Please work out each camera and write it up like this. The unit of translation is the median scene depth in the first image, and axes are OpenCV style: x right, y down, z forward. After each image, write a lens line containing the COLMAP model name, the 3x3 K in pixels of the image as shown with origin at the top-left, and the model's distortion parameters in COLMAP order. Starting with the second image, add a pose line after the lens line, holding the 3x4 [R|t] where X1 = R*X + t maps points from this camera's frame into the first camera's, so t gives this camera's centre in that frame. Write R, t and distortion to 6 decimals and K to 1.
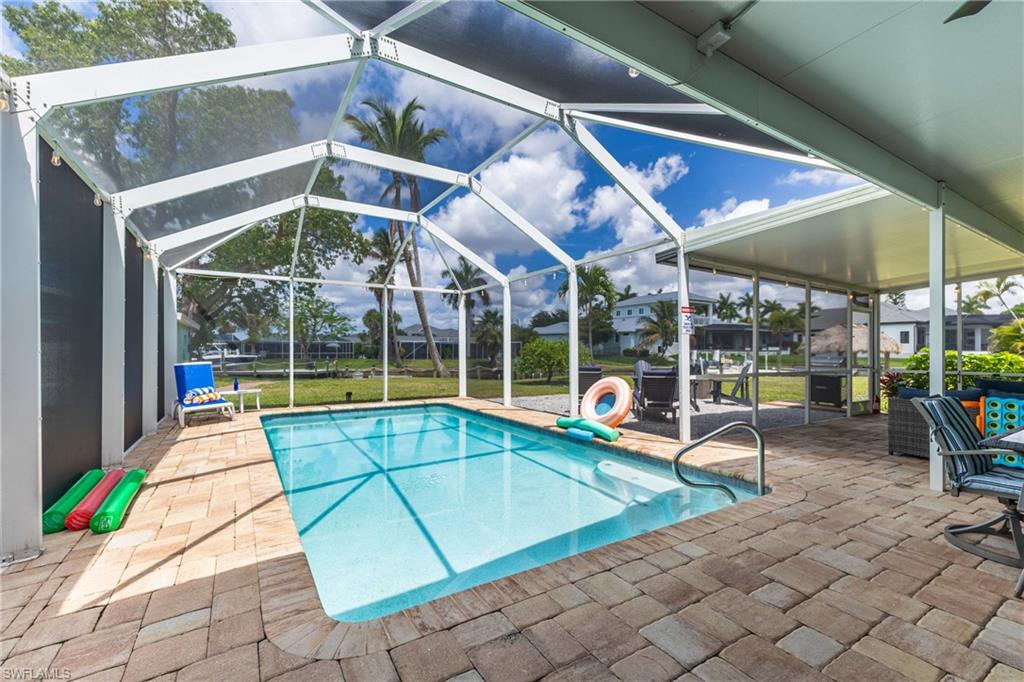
lens RADIAL K [[438.9, 0, 509.5], [0, 438.9, 349.3], [0, 0, 1]] dist [0.014163, -0.002935]
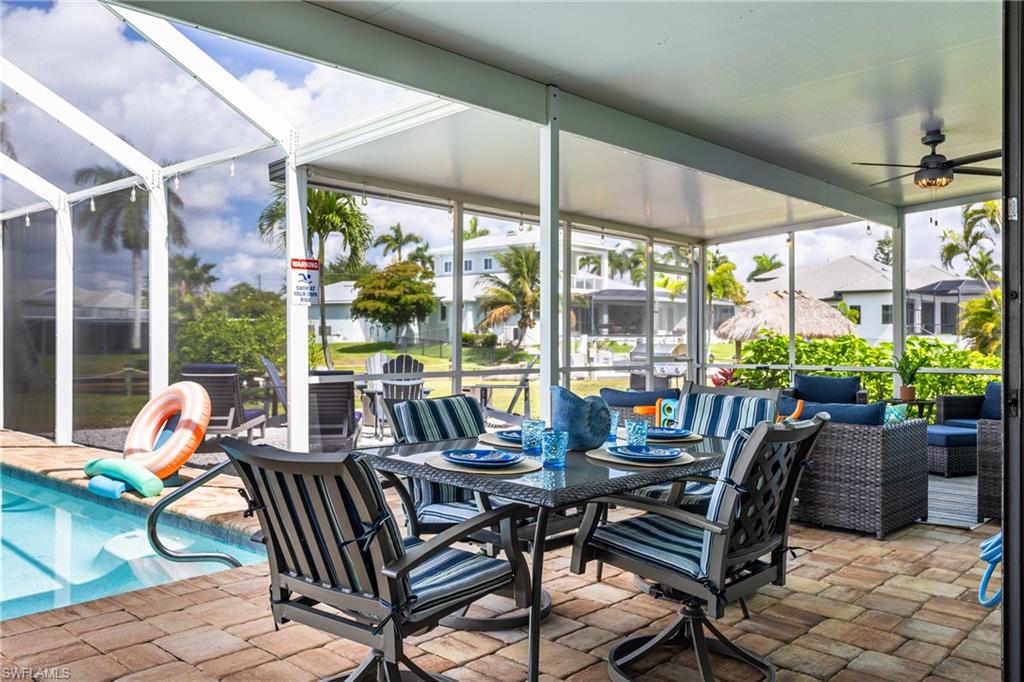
lens RADIAL K [[847.0, 0, 516.4], [0, 847.0, 338.7], [0, 0, 1]] dist [0.013859, -0.015515]
pose [[0.957369, -0.004065, 0.288839, 0.215161], [0.002508, 0.999980, 0.005759, 0.002252], [-0.288857, -0.004789, 0.957360, -0.095268]]
